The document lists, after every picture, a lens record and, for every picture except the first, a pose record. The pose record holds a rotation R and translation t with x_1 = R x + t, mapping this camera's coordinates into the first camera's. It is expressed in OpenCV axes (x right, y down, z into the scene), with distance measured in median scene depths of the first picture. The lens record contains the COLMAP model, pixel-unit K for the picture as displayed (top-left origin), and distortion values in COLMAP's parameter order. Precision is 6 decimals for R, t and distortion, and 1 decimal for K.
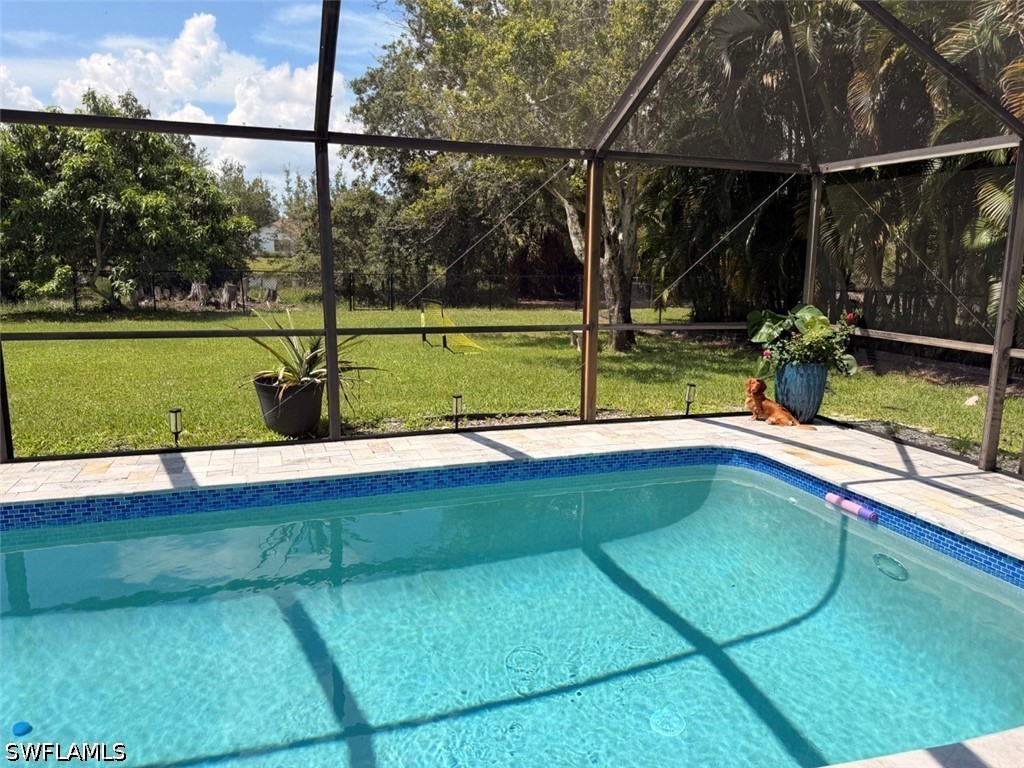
lens RADIAL K [[724.6, 0, 516.6], [0, 724.6, 380.1], [0, 0, 1]] dist [0.034541, -0.044661]
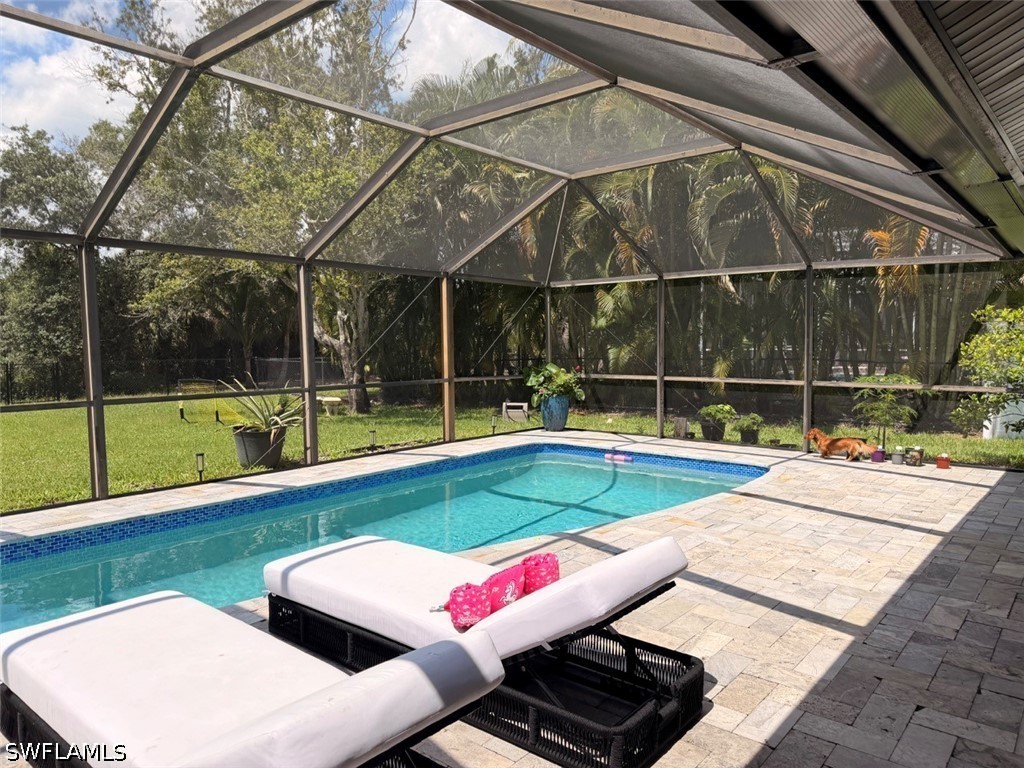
lens RADIAL K [[724.6, 0, 509.7], [0, 724.6, 384.0], [0, 0, 1]] dist [0.034541, -0.044661]
pose [[0.857061, -0.054893, 0.512282, -0.482279], [0.109133, 0.991088, -0.076383, 0.056094], [-0.503524, 0.121371, 0.855414, -0.342475]]
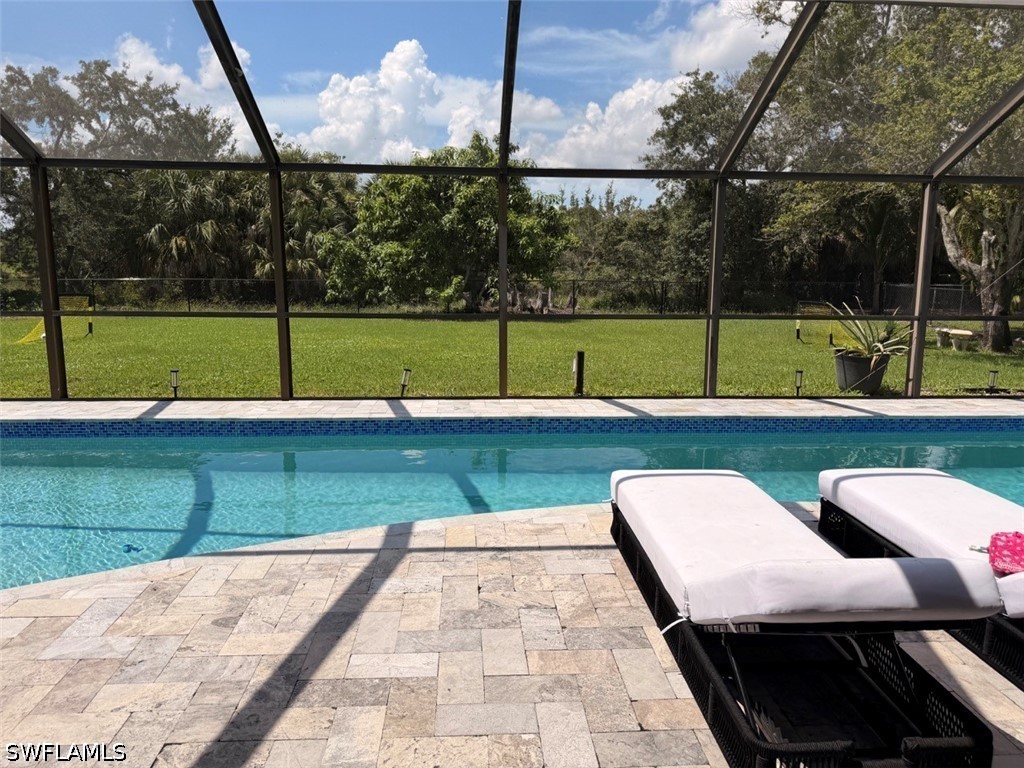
lens RADIAL K [[724.6, 0, 507.8], [0, 724.6, 378.7], [0, 0, 1]] dist [0.034541, -0.044661]
pose [[0.961103, 0.035041, -0.273959, -0.457315], [-0.039107, 0.999191, -0.009389, 0.066275], [0.273409, 0.019738, 0.961695, -0.407573]]
